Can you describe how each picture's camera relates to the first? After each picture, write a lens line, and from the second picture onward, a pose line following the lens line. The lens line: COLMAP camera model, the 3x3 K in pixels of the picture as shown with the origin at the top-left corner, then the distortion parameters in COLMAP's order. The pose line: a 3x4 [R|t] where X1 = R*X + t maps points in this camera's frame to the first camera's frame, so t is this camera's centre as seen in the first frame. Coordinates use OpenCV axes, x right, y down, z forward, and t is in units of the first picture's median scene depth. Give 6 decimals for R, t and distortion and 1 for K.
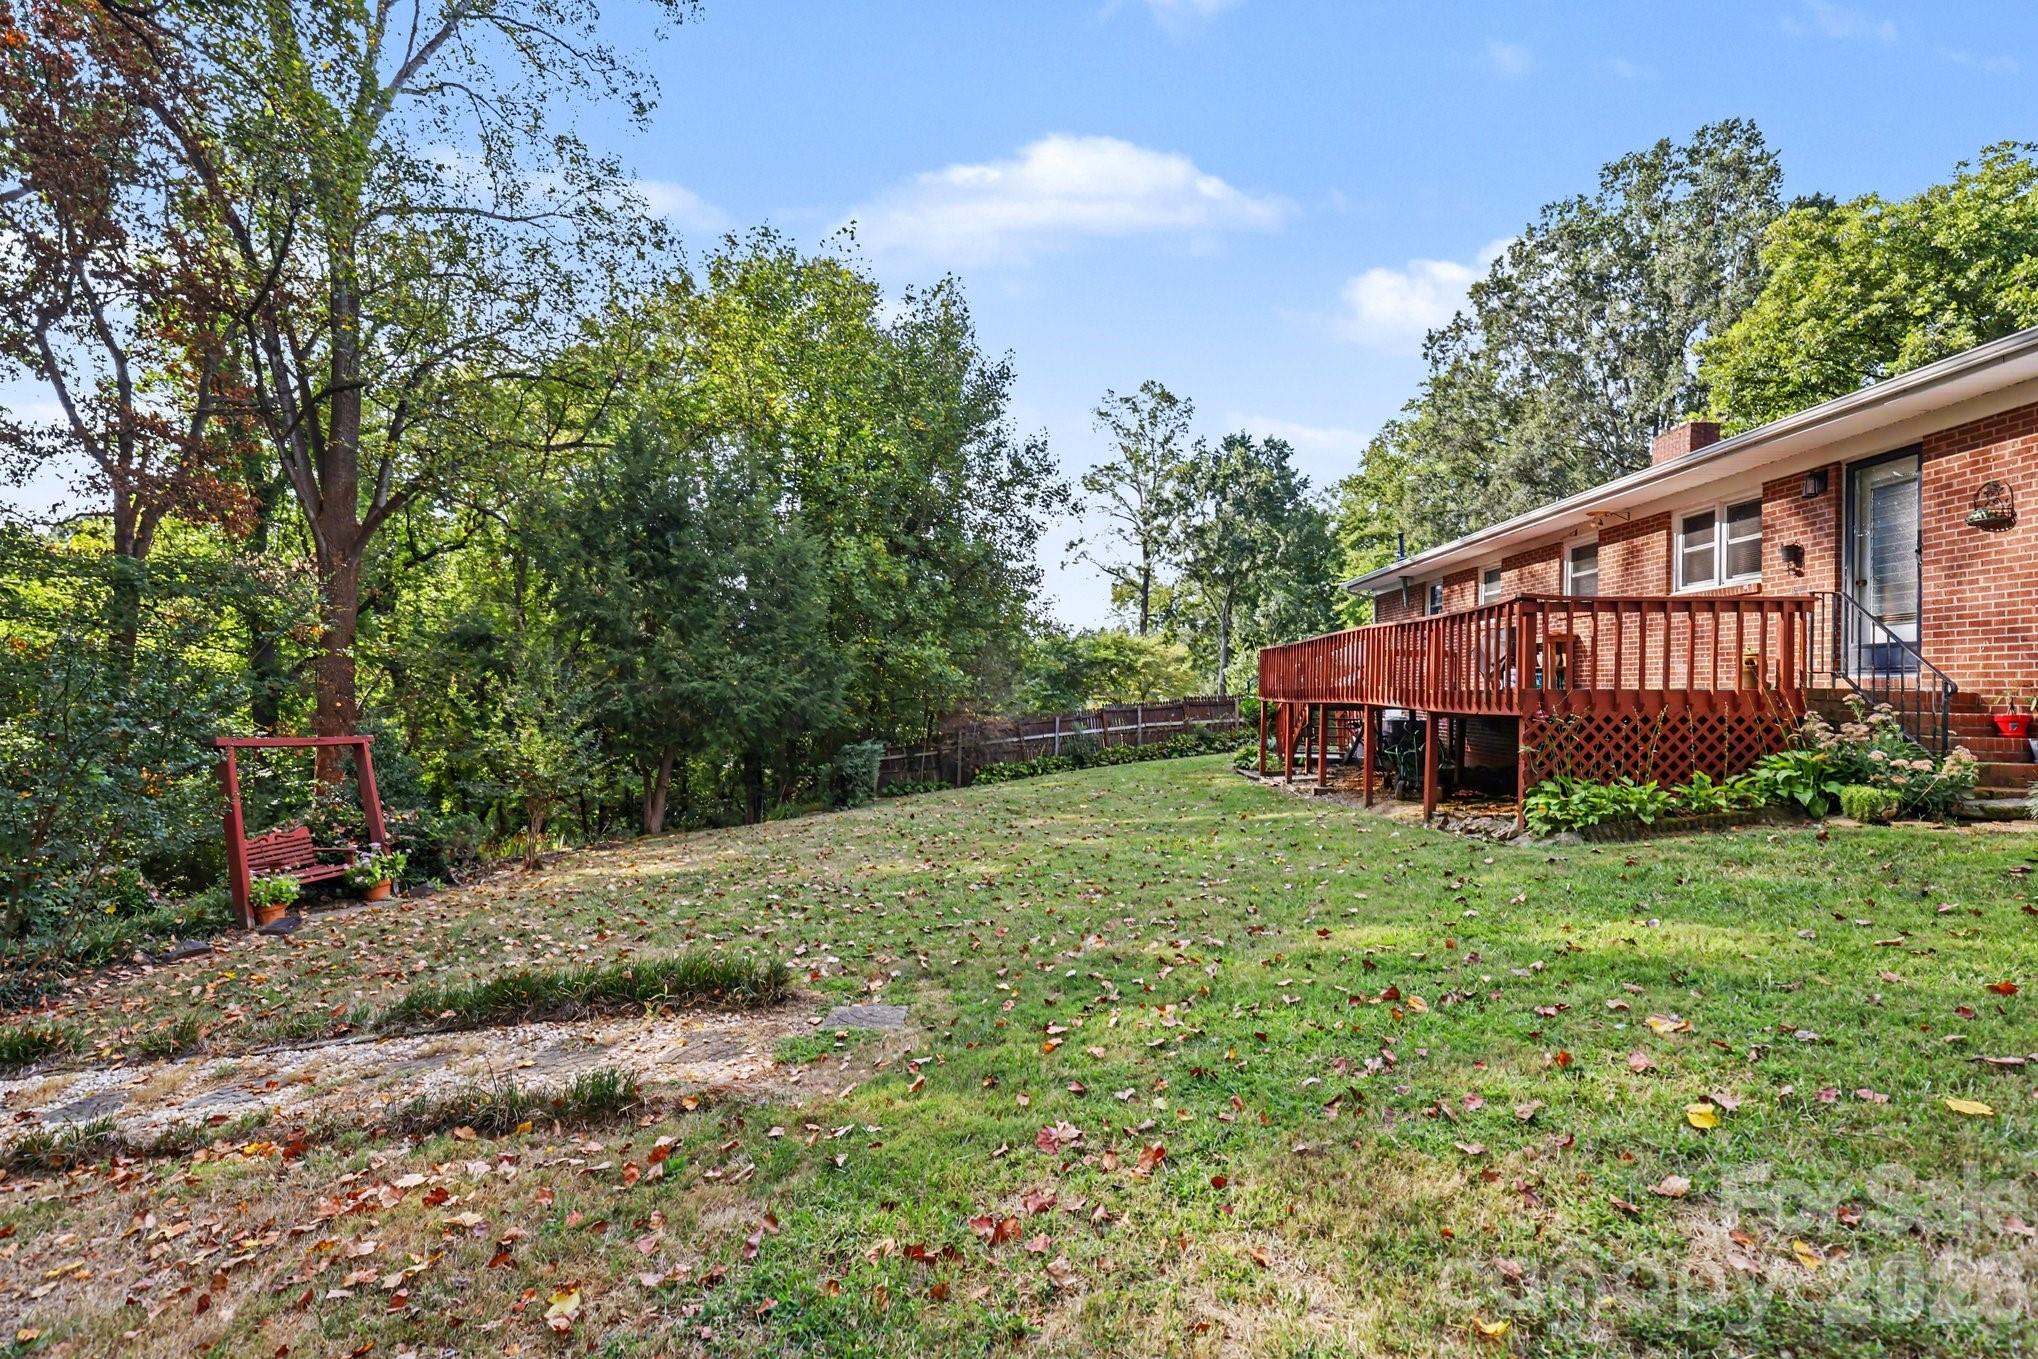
lens RADIAL K [[951.8, 0, 1021.1], [0, 951.8, 681.7], [0, 0, 1]] dist [0.003493, 0.002295]
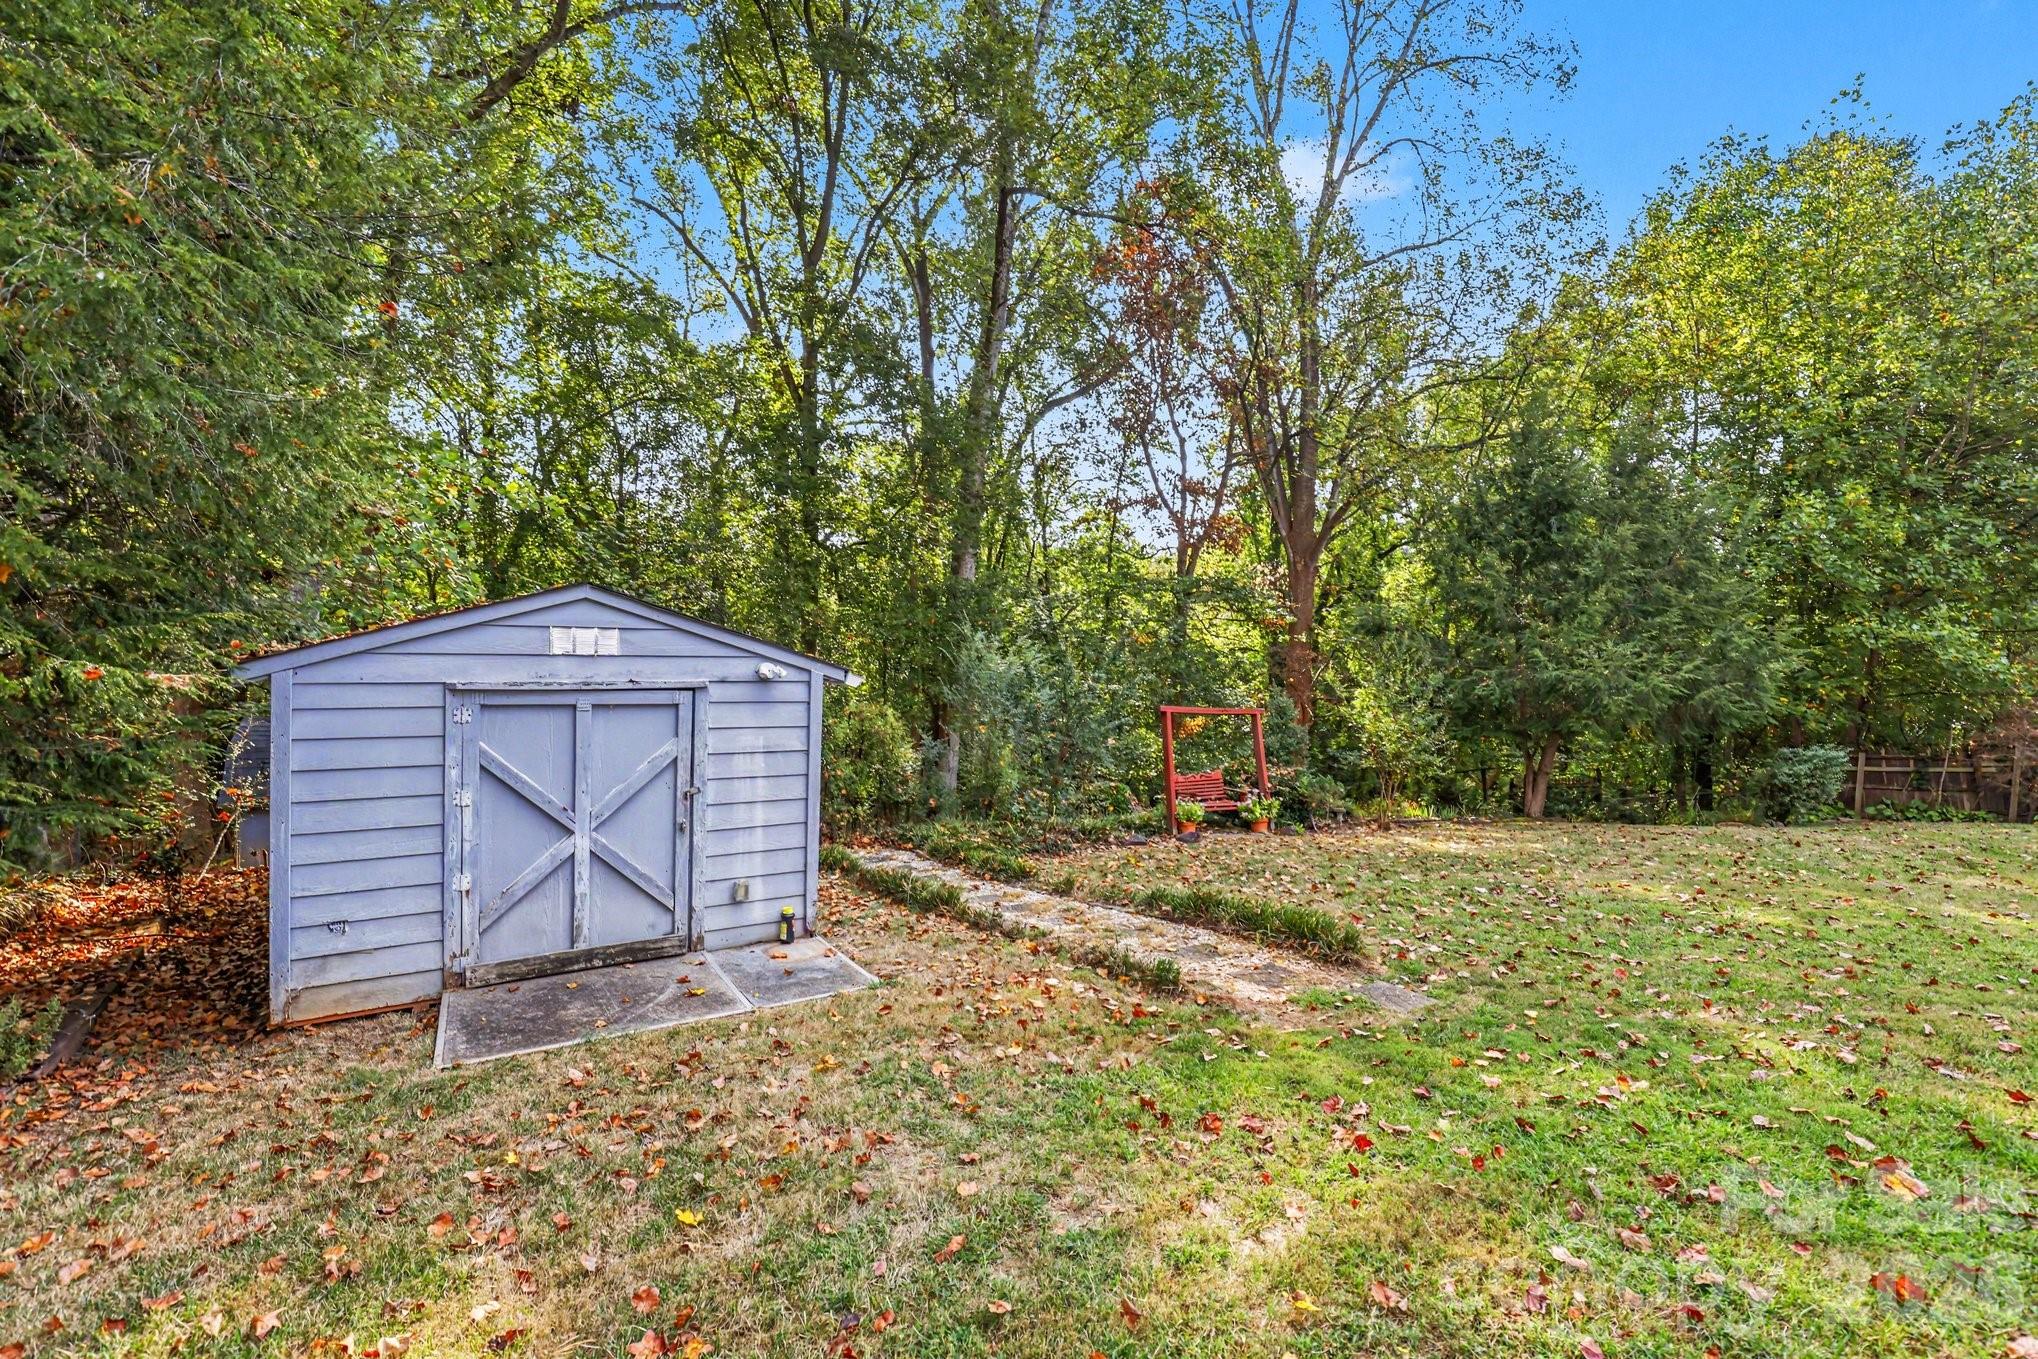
lens RADIAL K [[951.8, 0, 1031.7], [0, 951.8, 674.5], [0, 0, 1]] dist [0.003493, 0.002295]
pose [[0.534859, 0.028705, -0.844454, 0.278197], [-0.006133, 0.999528, 0.030092, -0.030848], [0.844919, -0.010916, 0.534782, 0.017638]]
